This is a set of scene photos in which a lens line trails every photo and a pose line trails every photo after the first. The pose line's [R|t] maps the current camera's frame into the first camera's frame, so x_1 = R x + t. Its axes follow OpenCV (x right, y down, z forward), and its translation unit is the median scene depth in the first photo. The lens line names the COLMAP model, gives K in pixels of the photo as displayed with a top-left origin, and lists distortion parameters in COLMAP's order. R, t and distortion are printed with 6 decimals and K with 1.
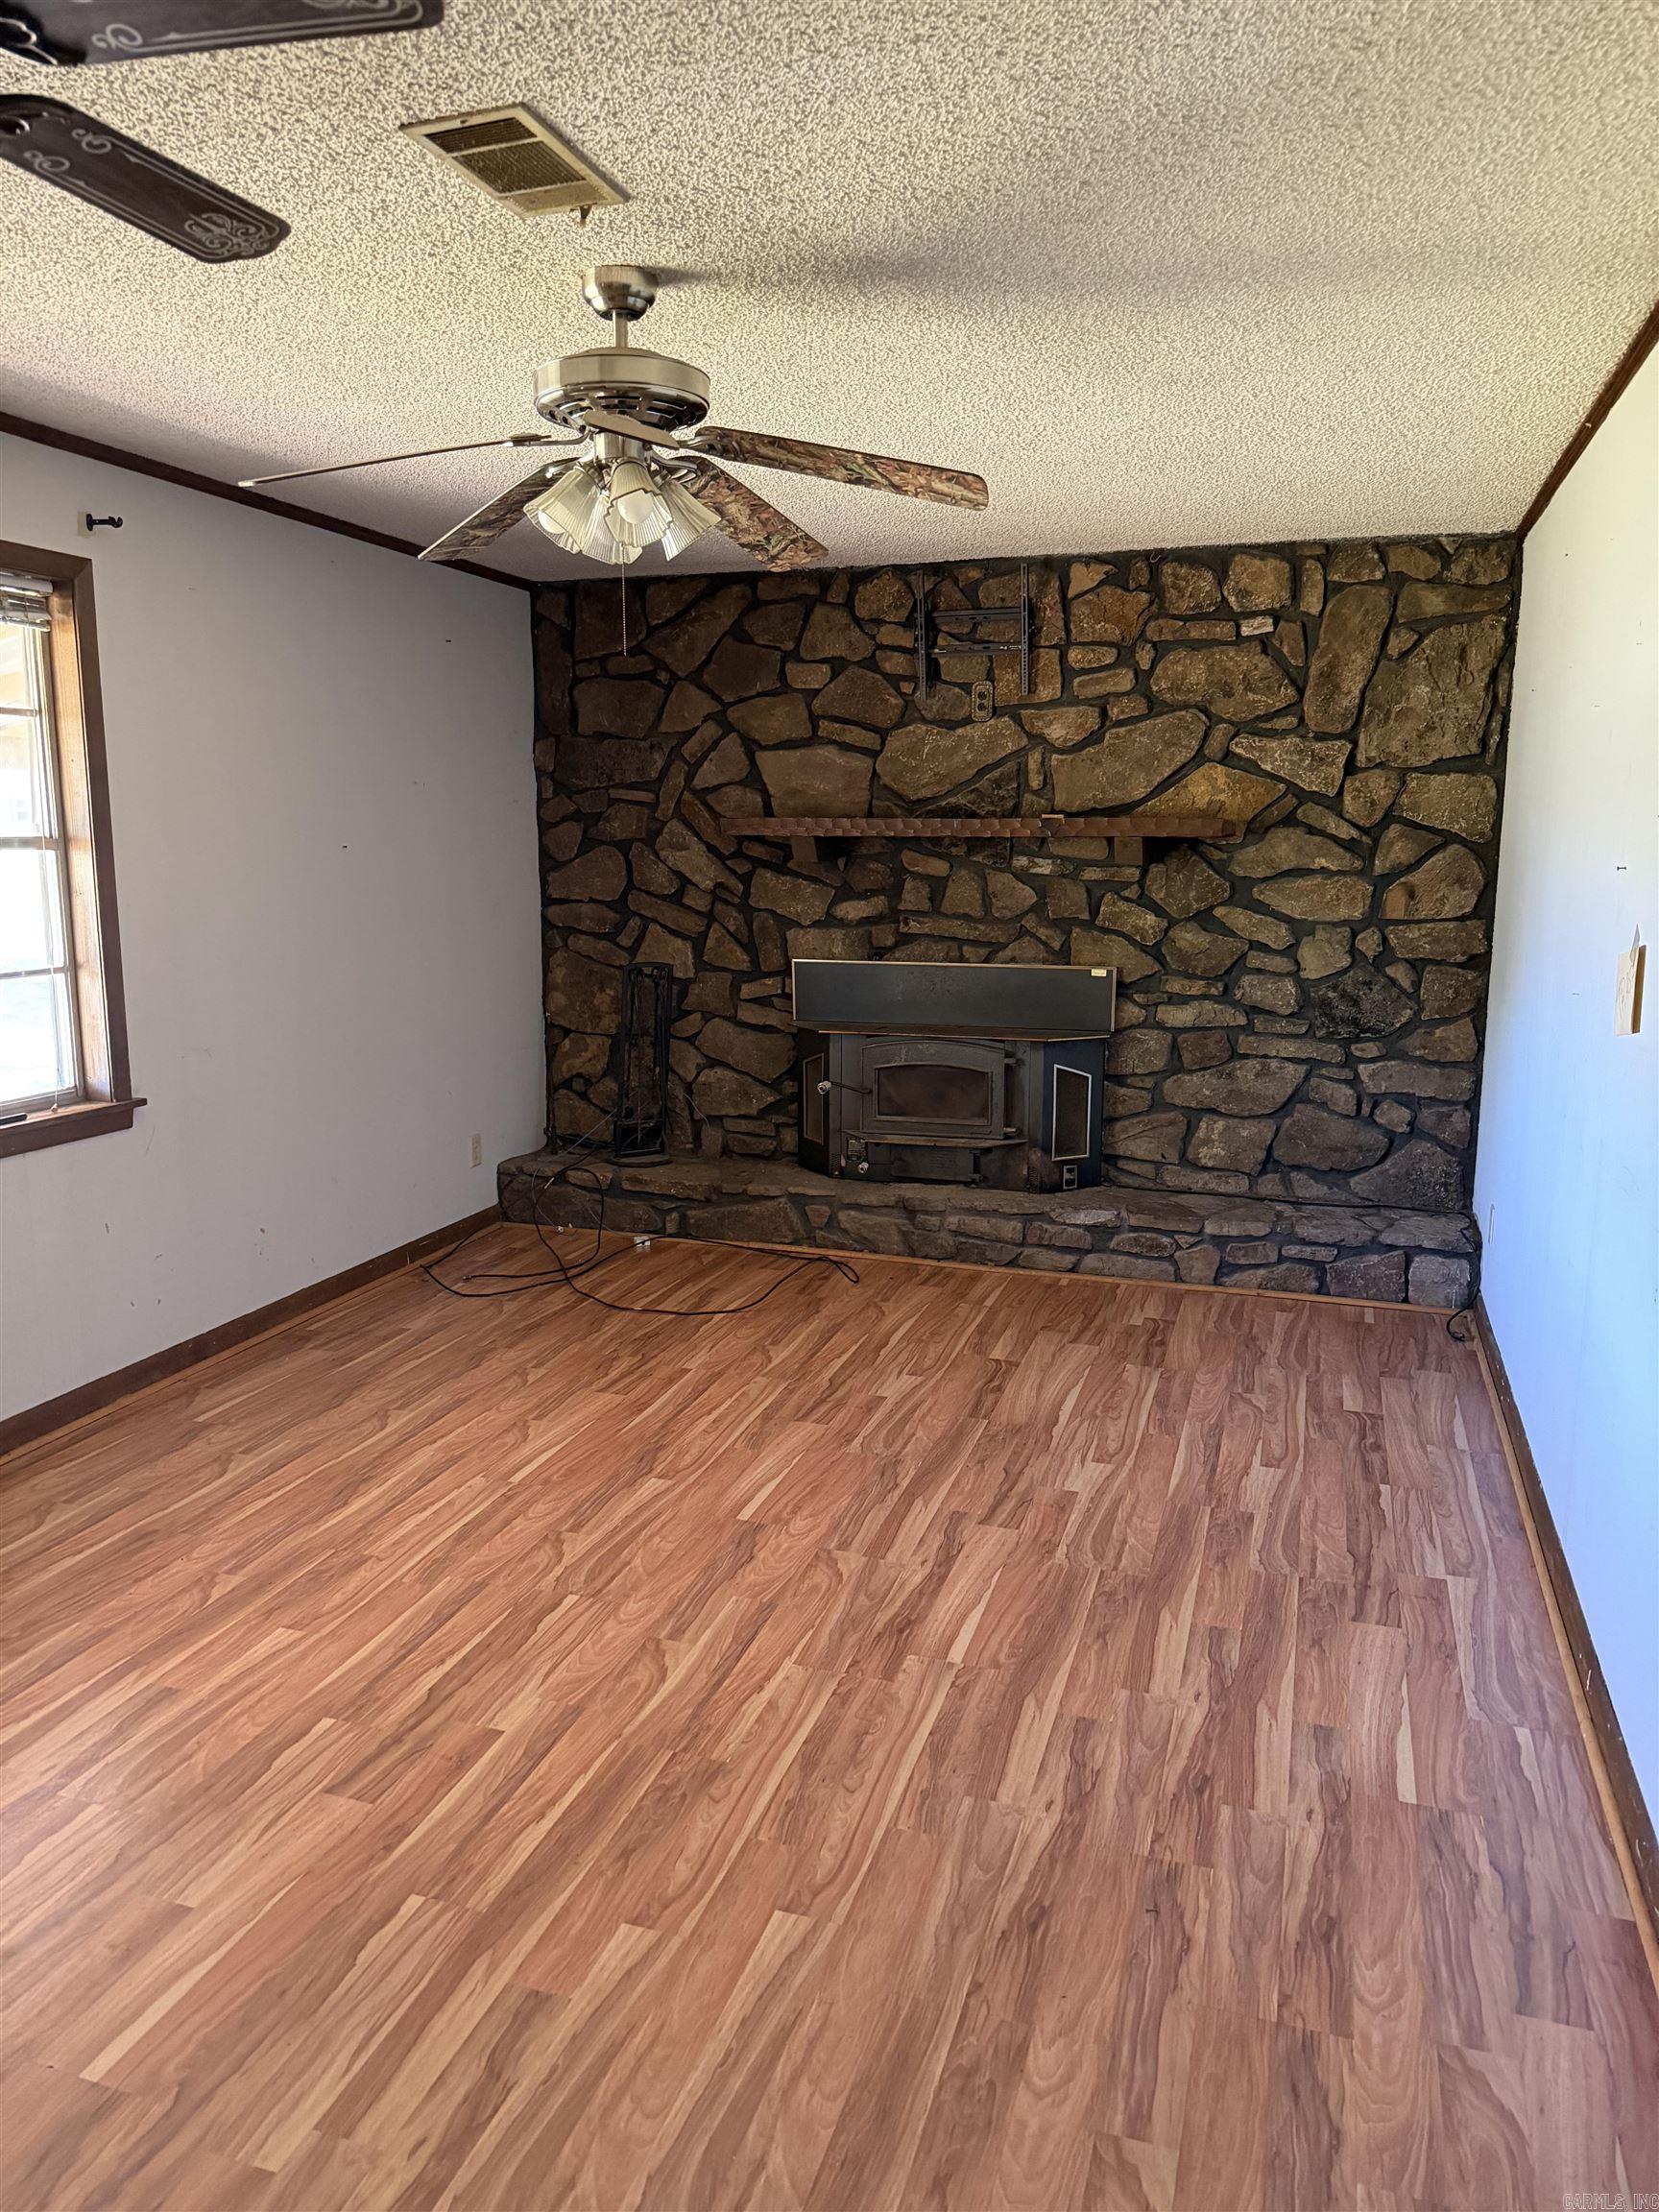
lens RADIAL K [[1567.6, 0, 825.8], [0, 1567.6, 1112.6], [0, 0, 1]] dist [0.155322, -0.091803]
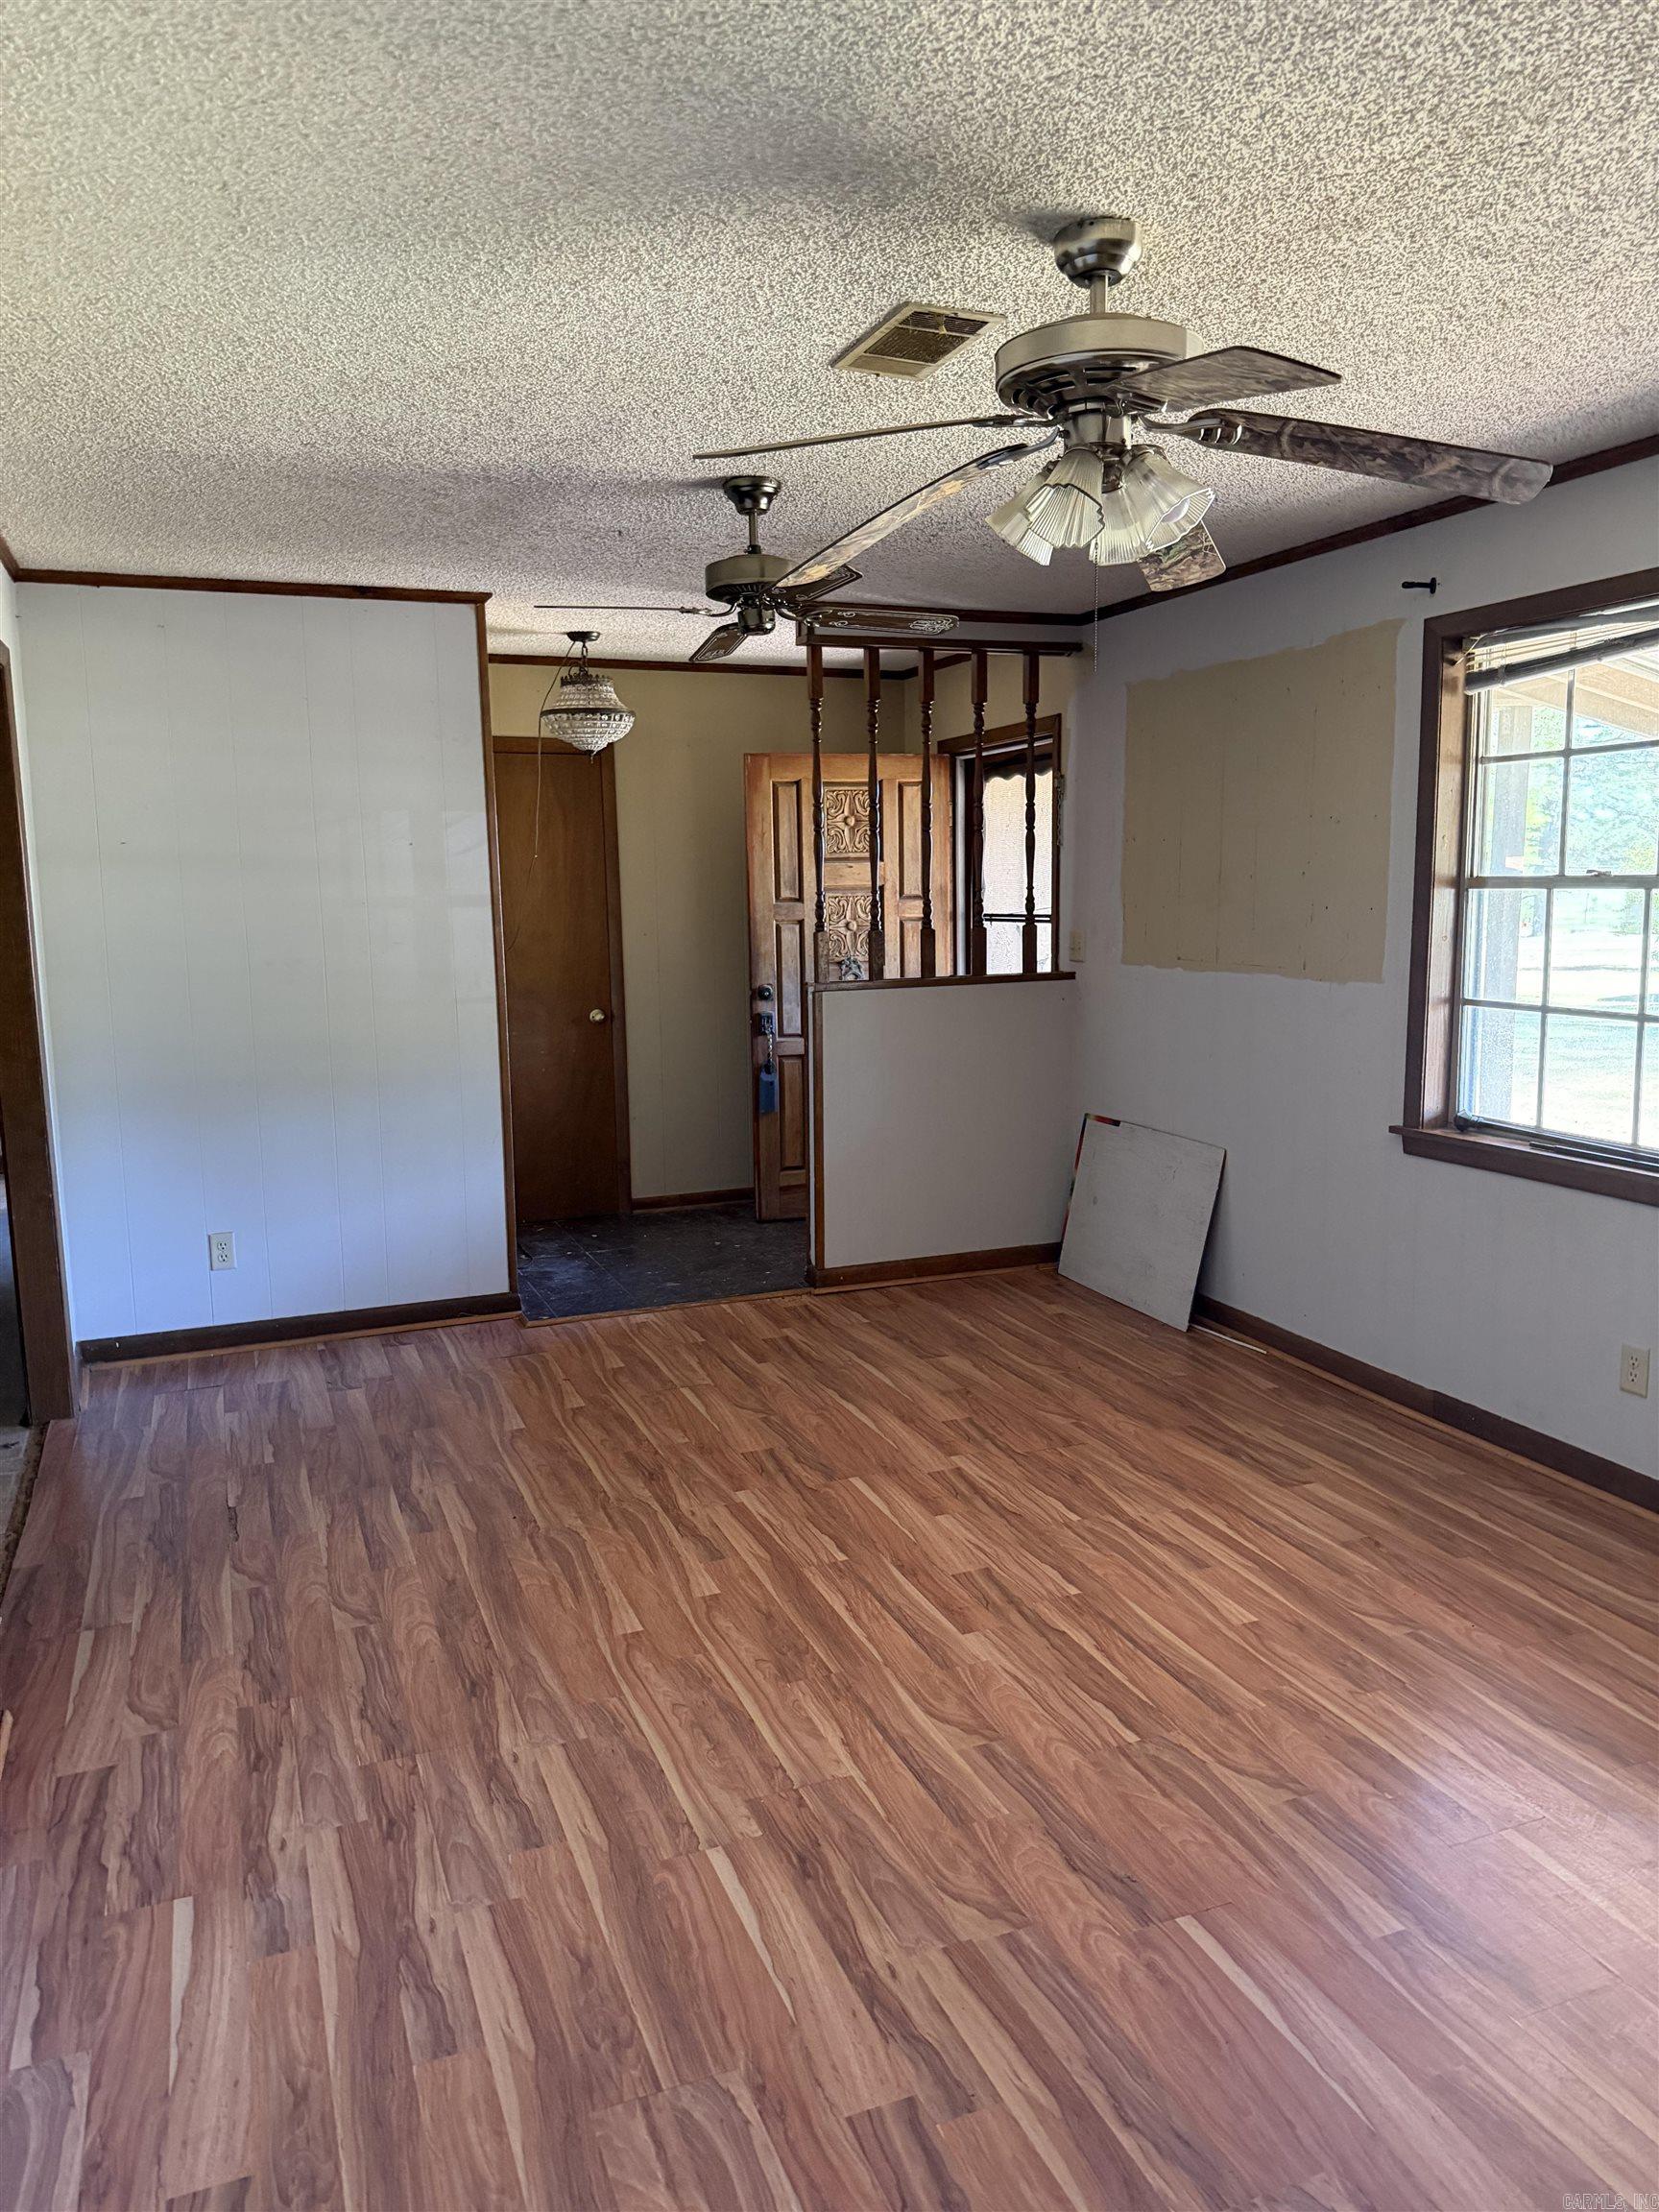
lens RADIAL K [[1567.6, 0, 825.8], [0, 1567.6, 1112.6], [0, 0, 1]] dist [0.155322, -0.091803]
pose [[-0.768942, 0.108391, -0.630063, 0.584984], [-0.095926, 0.954805, 0.281327, -0.309712], [0.632080, 0.276764, -0.723793, 1.695489]]
